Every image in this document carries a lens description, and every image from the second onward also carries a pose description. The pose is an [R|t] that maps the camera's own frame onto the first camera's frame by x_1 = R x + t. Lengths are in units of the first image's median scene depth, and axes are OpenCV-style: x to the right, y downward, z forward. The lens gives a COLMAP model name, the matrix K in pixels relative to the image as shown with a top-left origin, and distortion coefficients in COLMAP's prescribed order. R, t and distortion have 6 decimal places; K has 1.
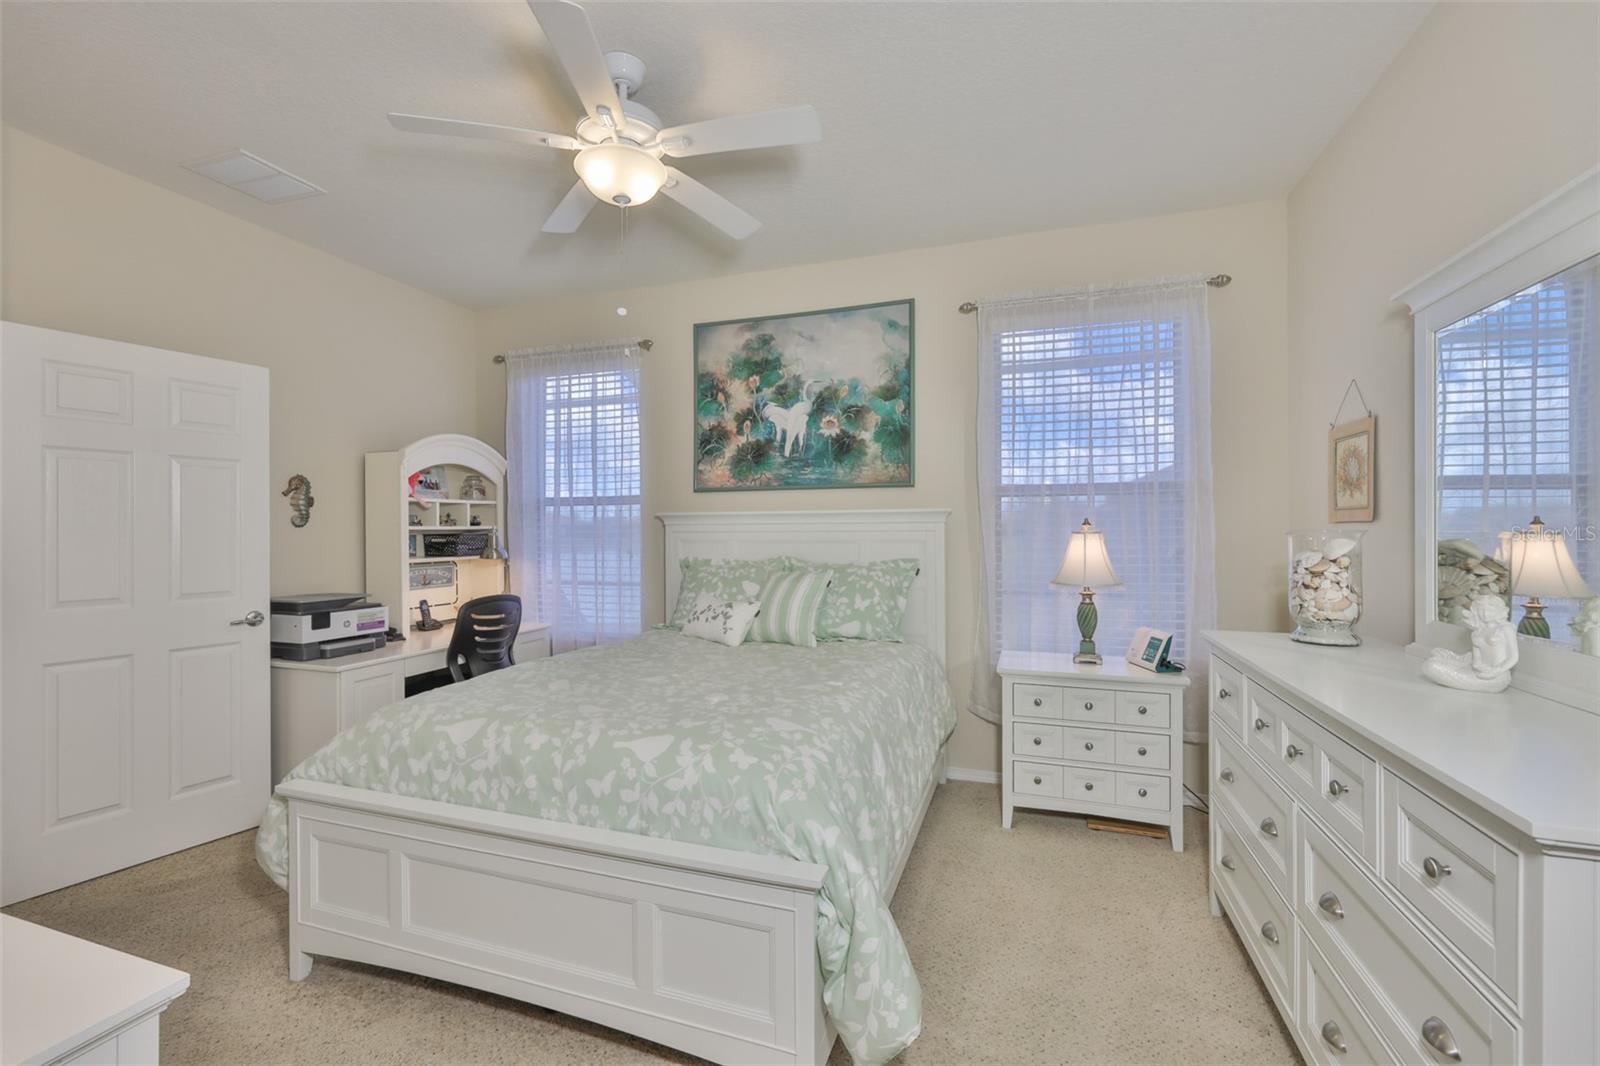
lens RADIAL K [[674.8, 0, 804.1], [0, 674.8, 522.2], [0, 0, 1]] dist [-0.006242, 0.001172]
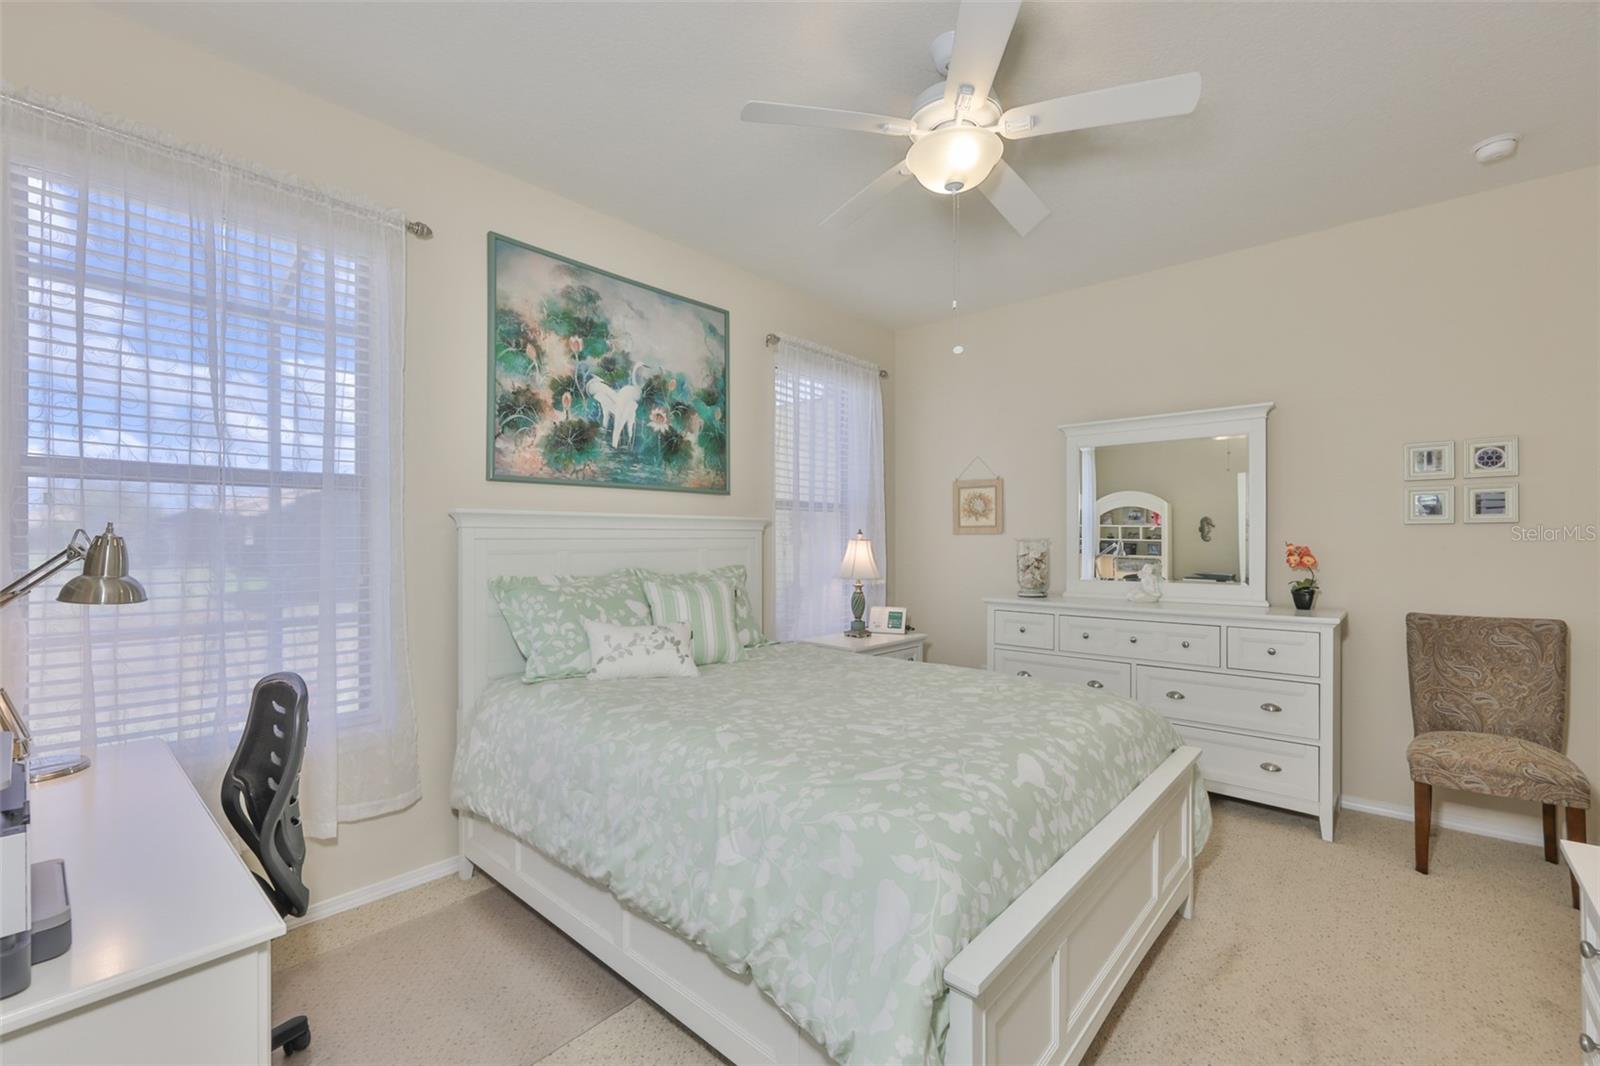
lens RADIAL K [[674.8, 0, 744.7], [0, 674.8, 547.5], [0, 0, 1]] dist [-0.006242, 0.001172]
pose [[0.435812, -0.001026, 0.900037, -0.700665], [-0.006576, 0.999969, 0.004324, 0.020697], [-0.900014, -0.007803, 0.435791, 0.498506]]
